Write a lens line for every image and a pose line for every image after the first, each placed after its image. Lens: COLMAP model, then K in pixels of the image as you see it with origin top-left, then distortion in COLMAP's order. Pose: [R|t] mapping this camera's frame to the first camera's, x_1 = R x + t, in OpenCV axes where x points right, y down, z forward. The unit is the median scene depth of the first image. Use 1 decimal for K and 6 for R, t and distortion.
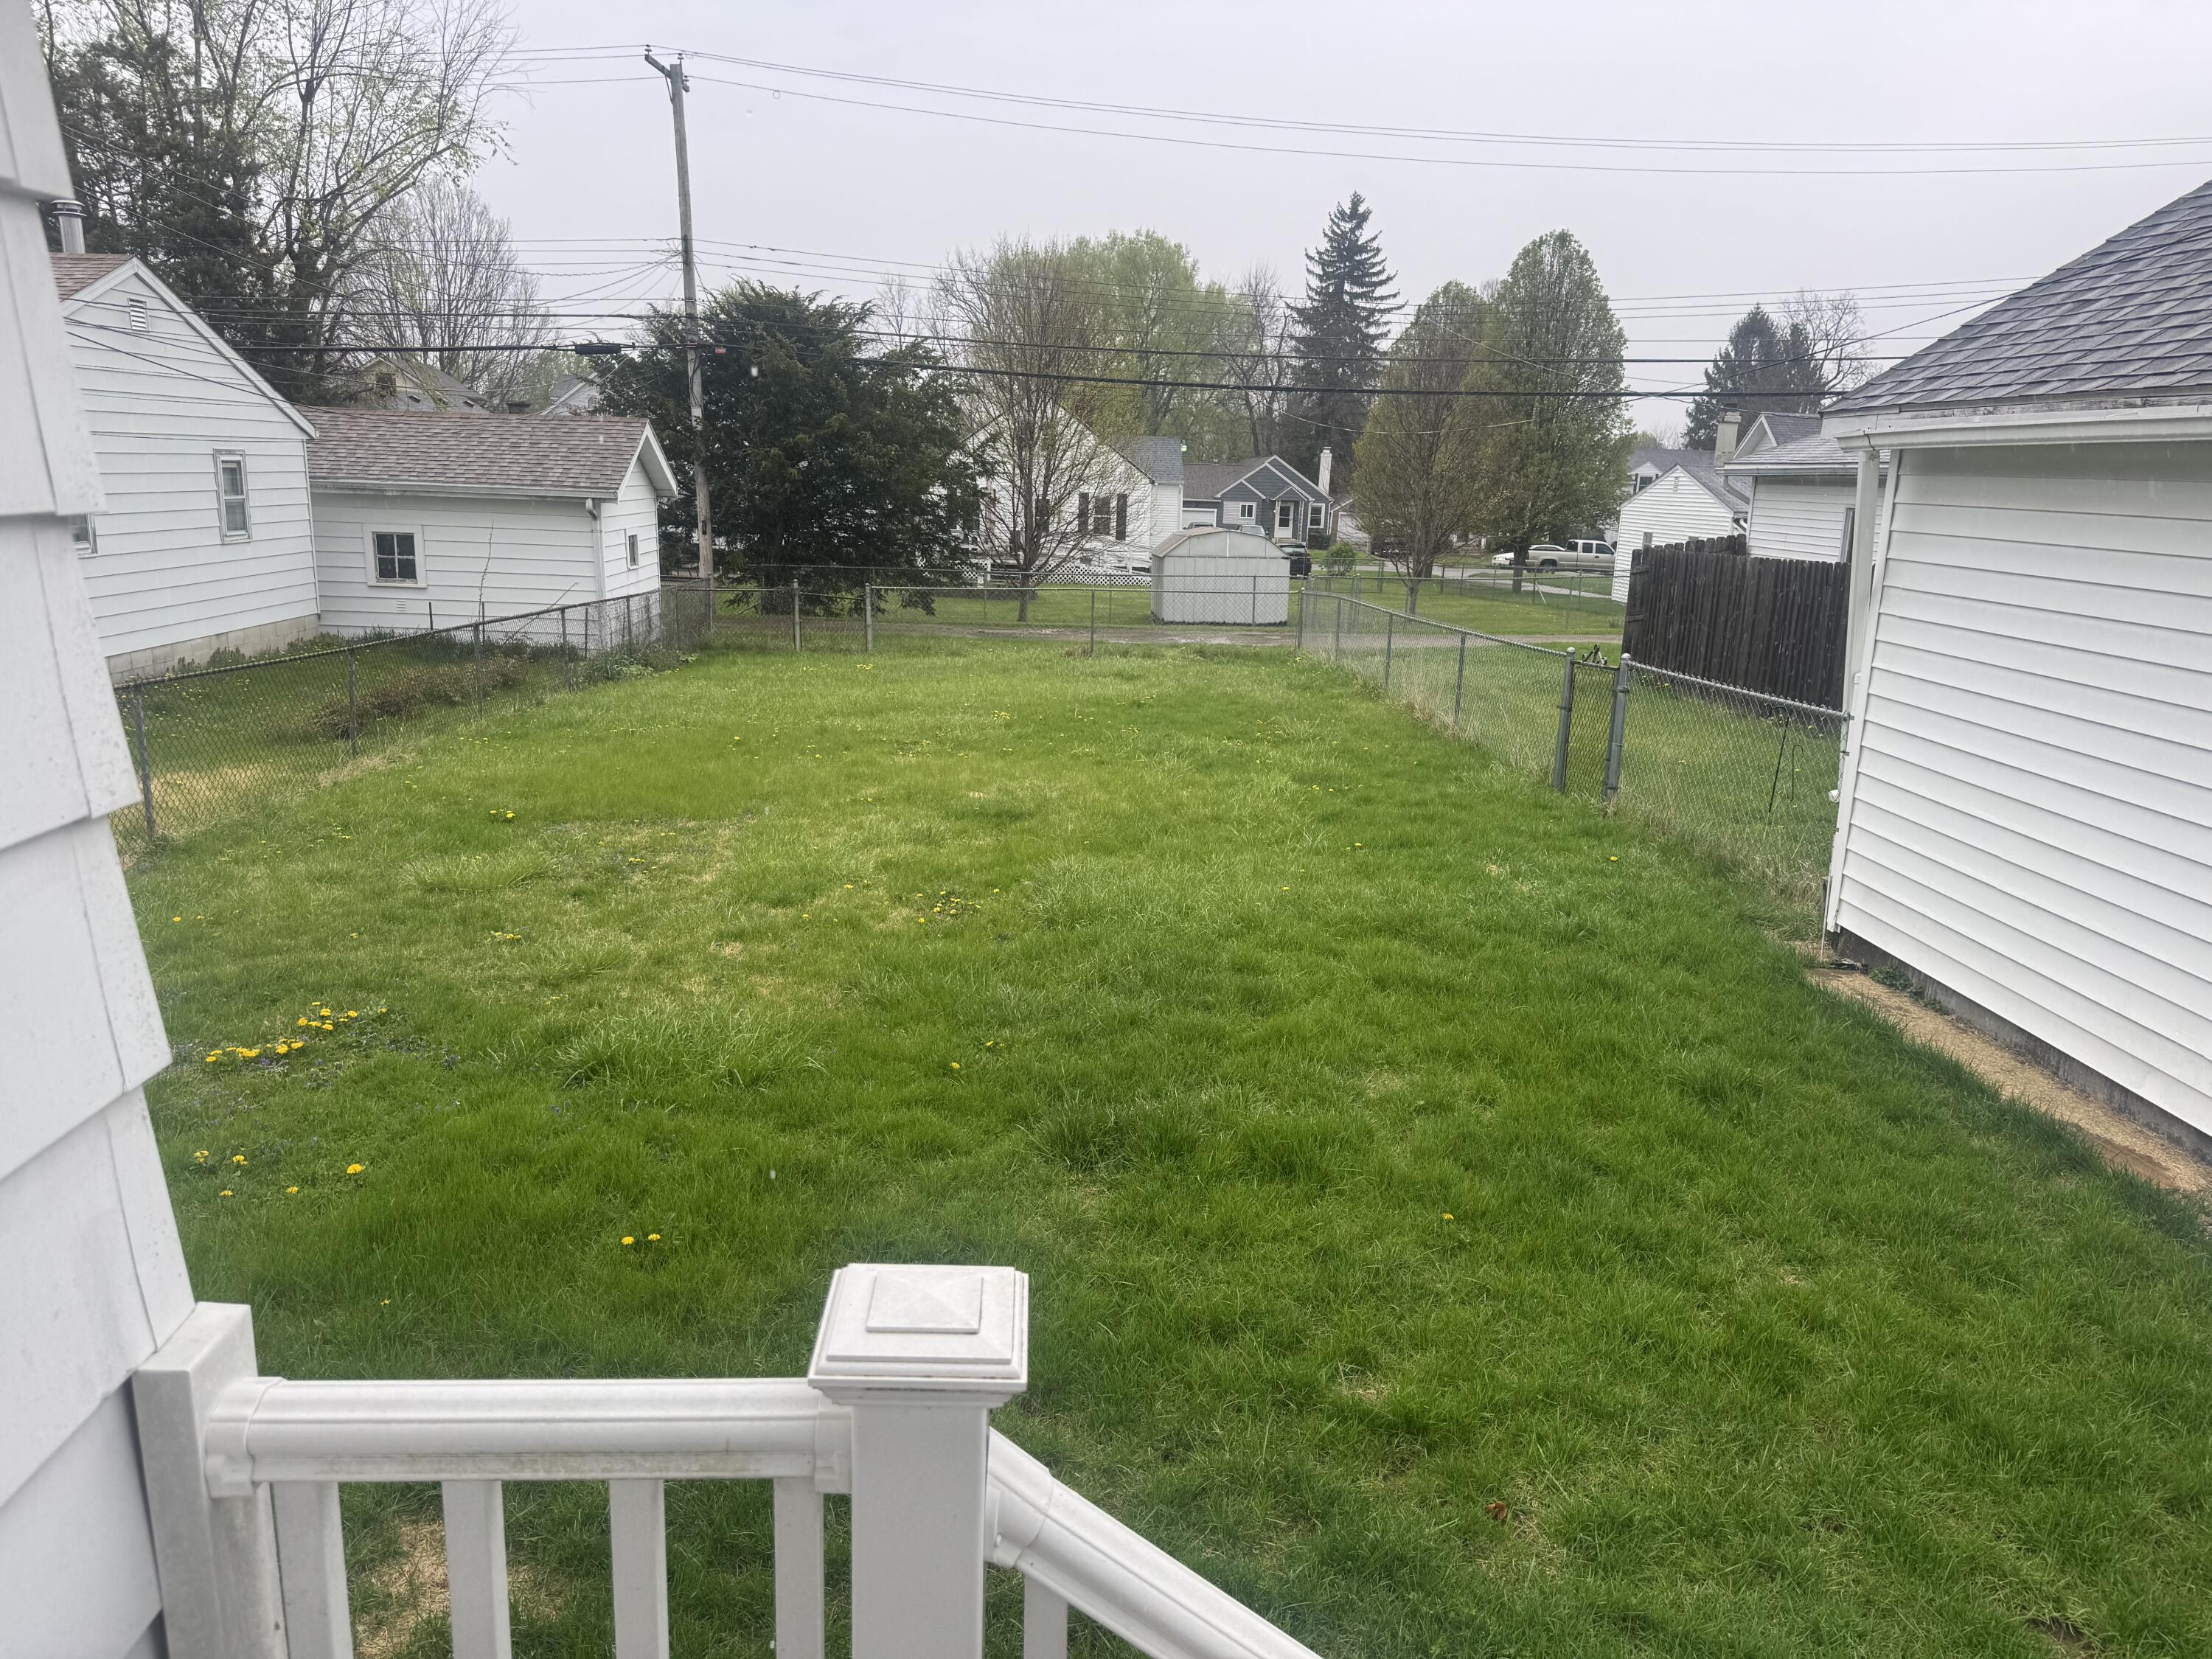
lens RADIAL K [[1570.2, 0, 1114.0], [0, 1570.2, 835.2], [0, 0, 1]] dist [0.005624, -0.016247]
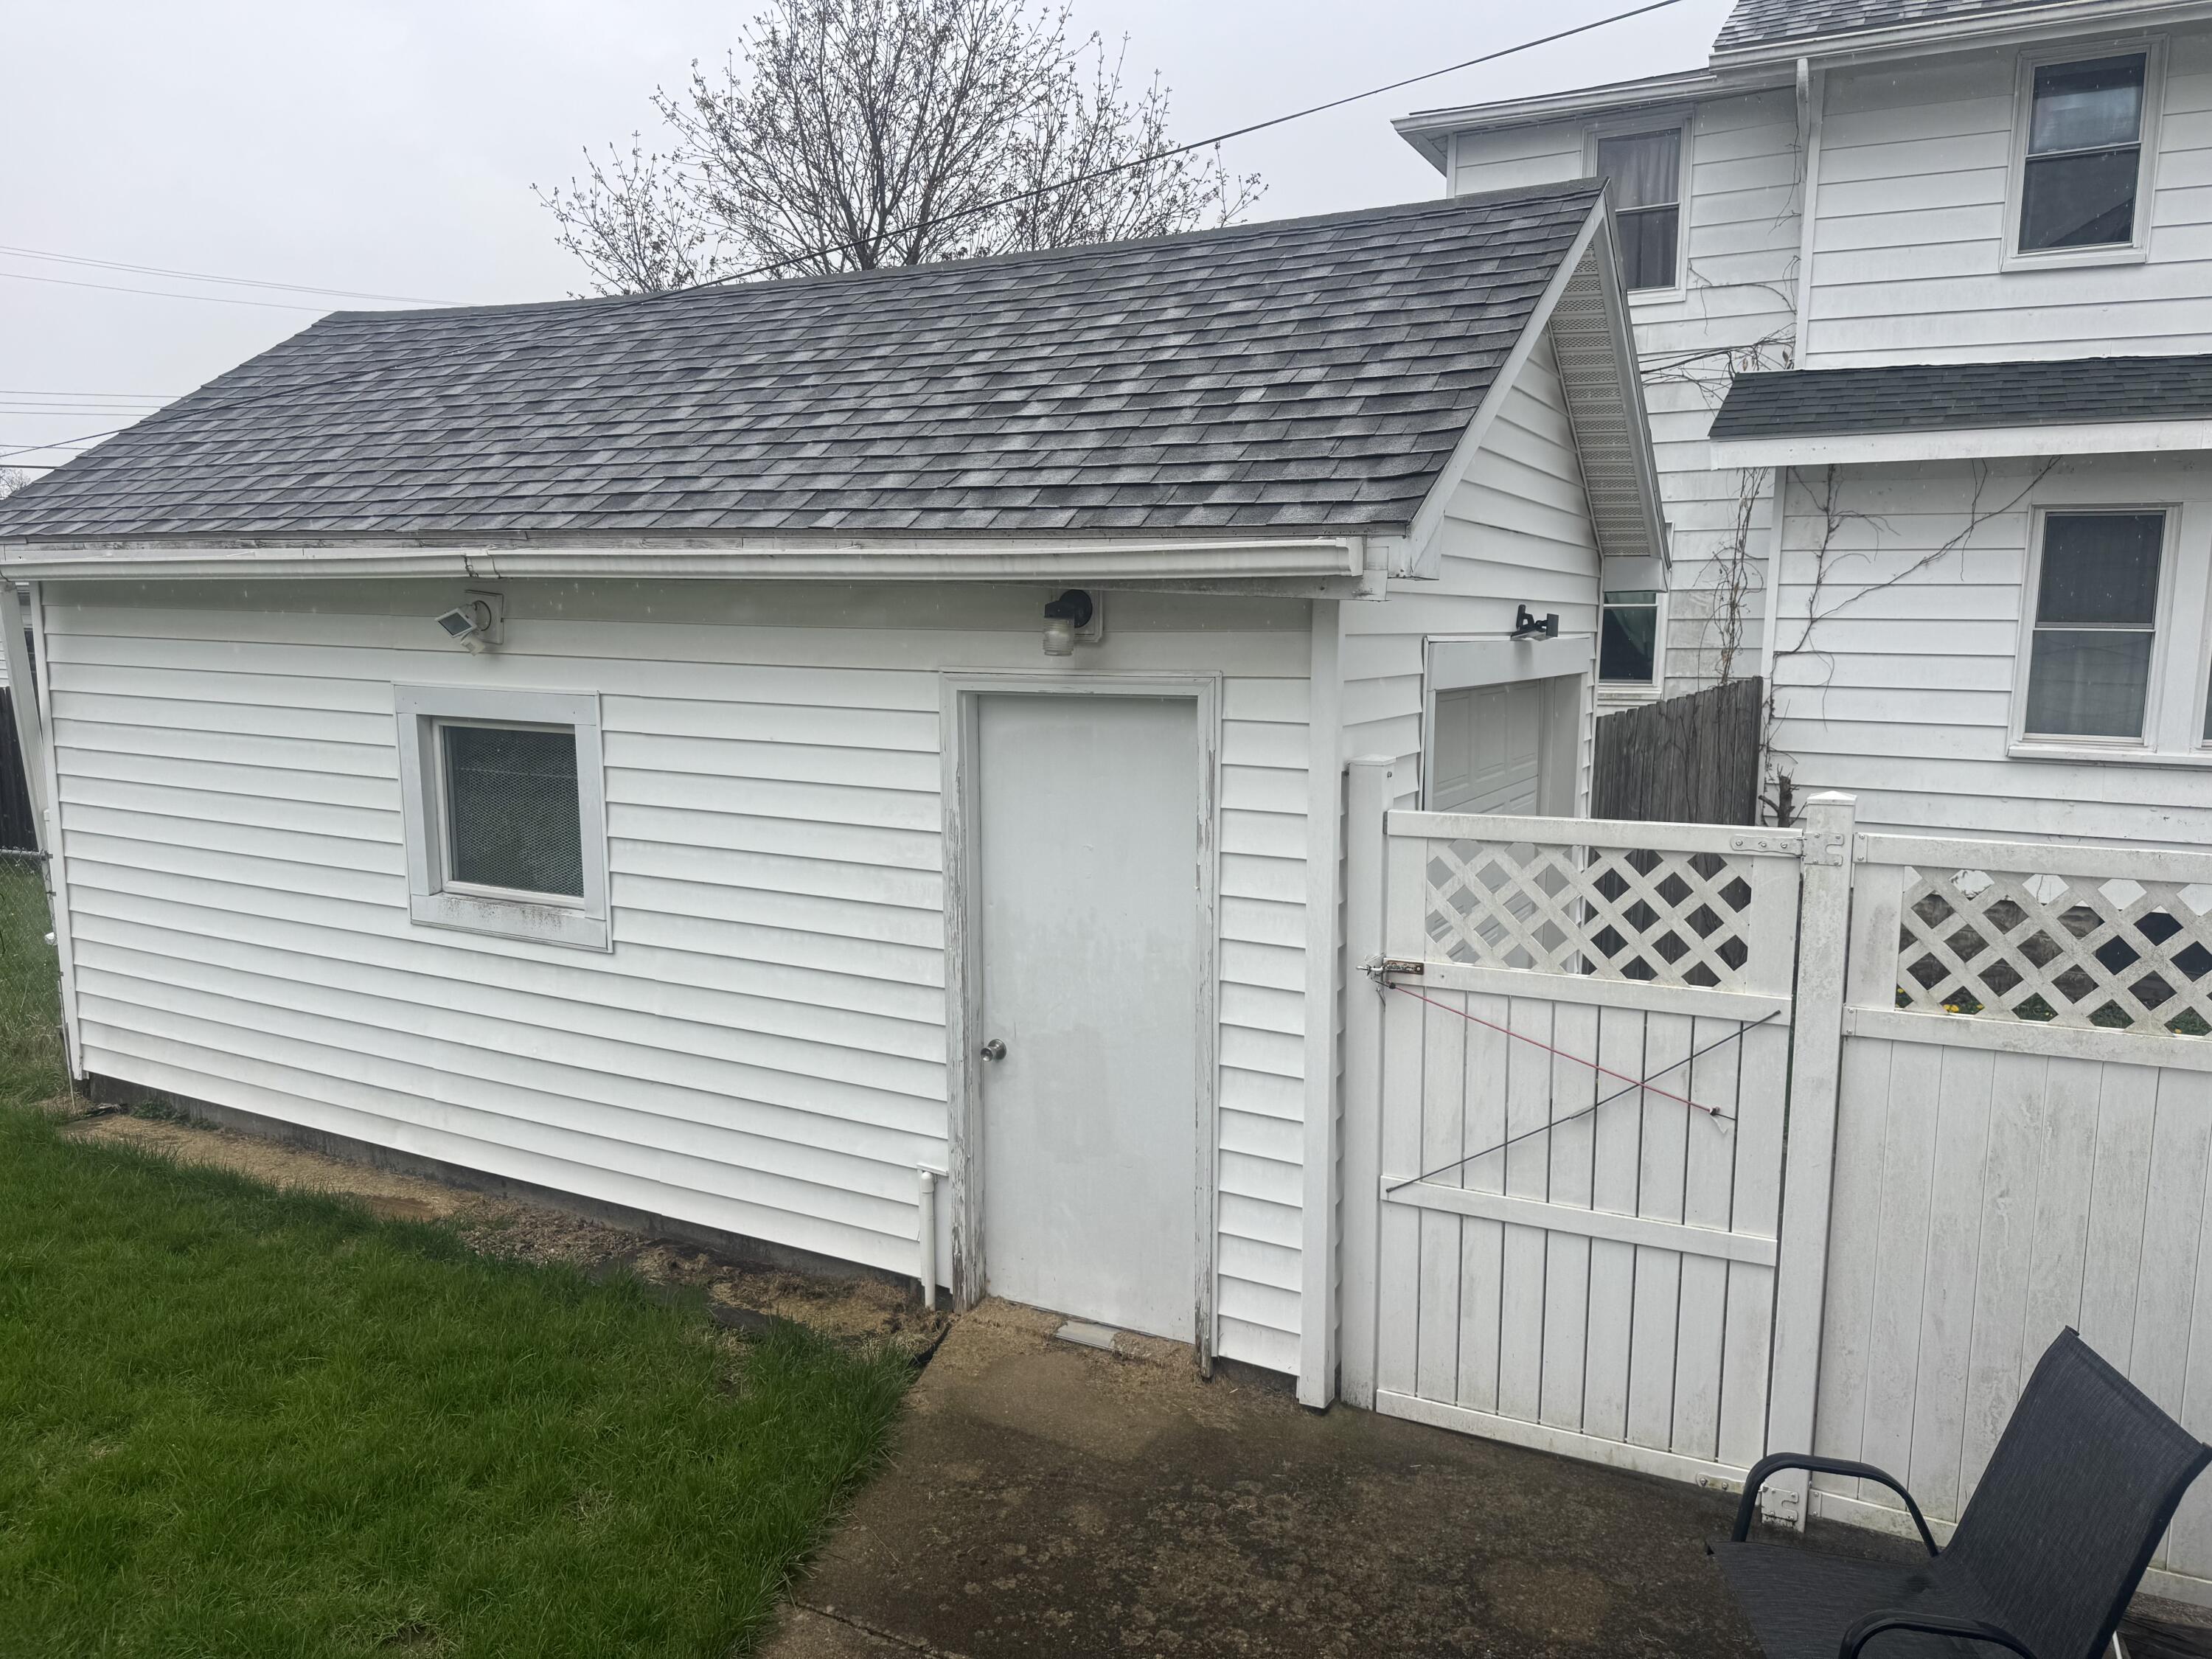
lens RADIAL K [[1570.2, 0, 1114.0], [0, 1570.2, 835.2], [0, 0, 1]] dist [0.005624, -0.016247]
pose [[0.512048, -0.147453, 0.846206, -0.003475], [0.200691, 0.978426, 0.049052, -0.005065], [-0.835183, 0.144709, 0.530593, -0.051475]]
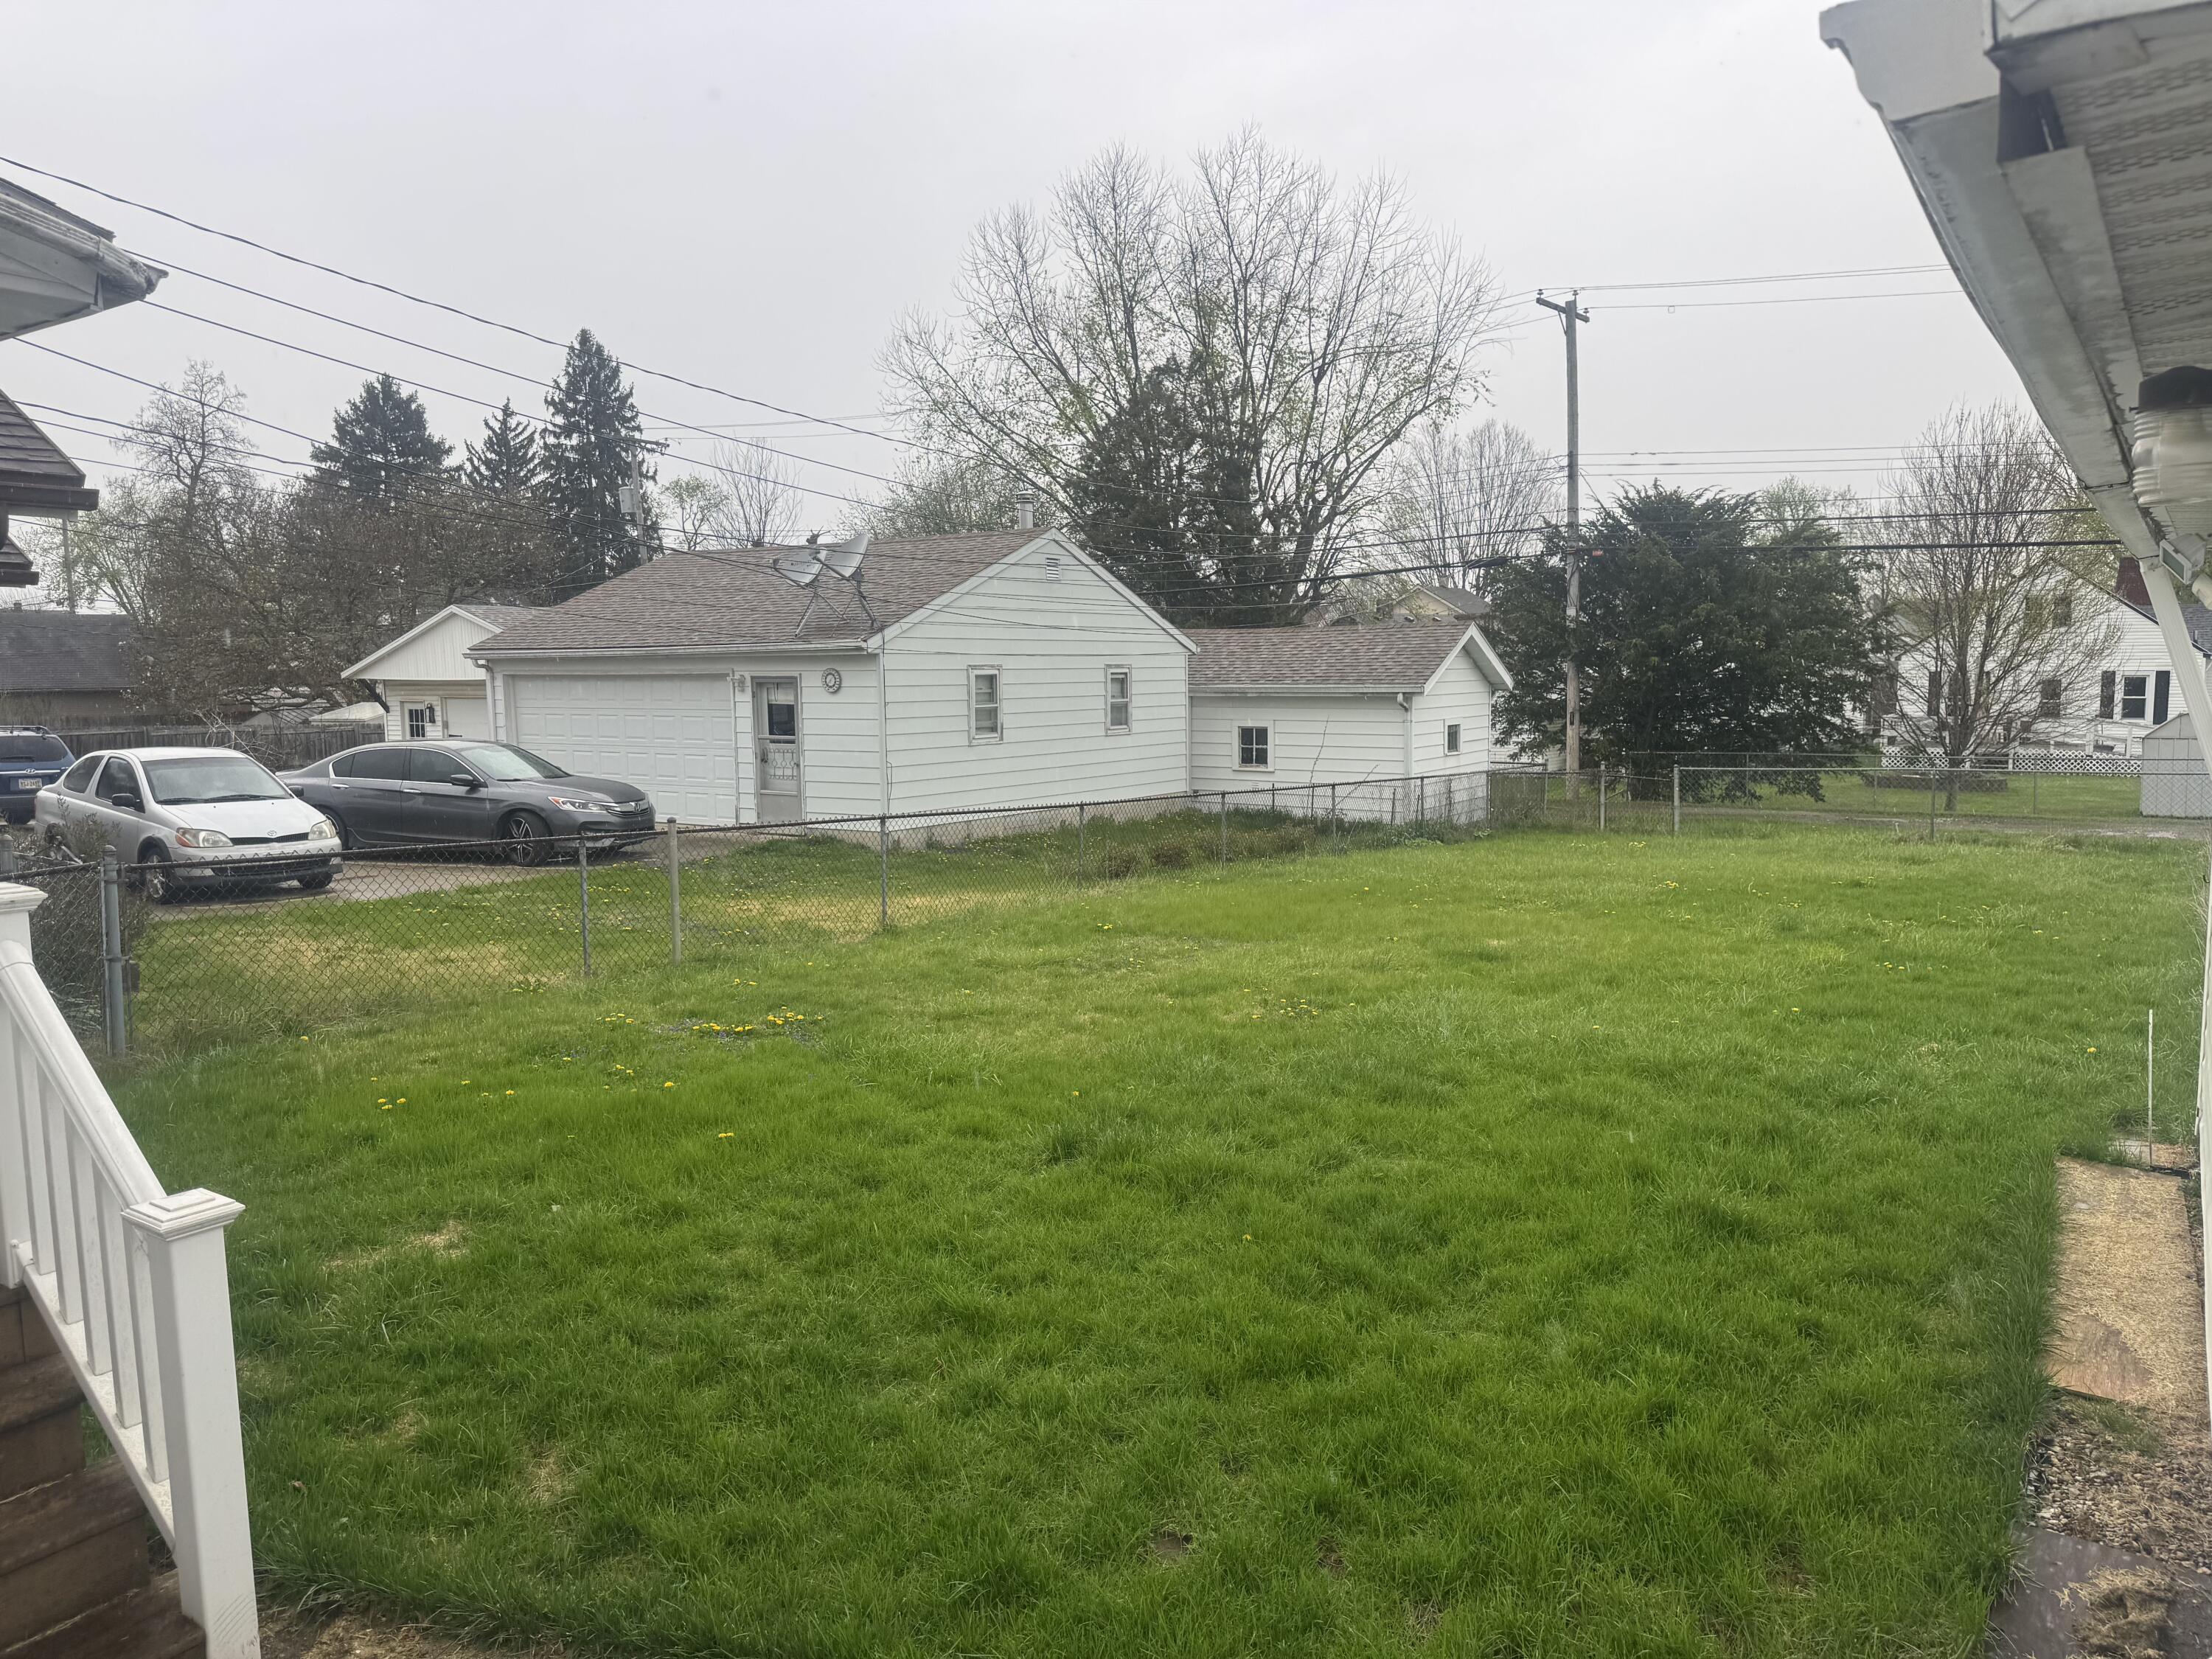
lens RADIAL K [[1540.0, 0, 1084.6], [0, 1540.0, 849.1], [0, 0, 1]] dist [0.037101, -0.038680]
pose [[0.788098, 0.026055, -0.614998, 0.567553], [-0.097711, 0.991731, -0.083197, 0.043701], [0.607745, 0.125659, 0.784127, -0.006815]]
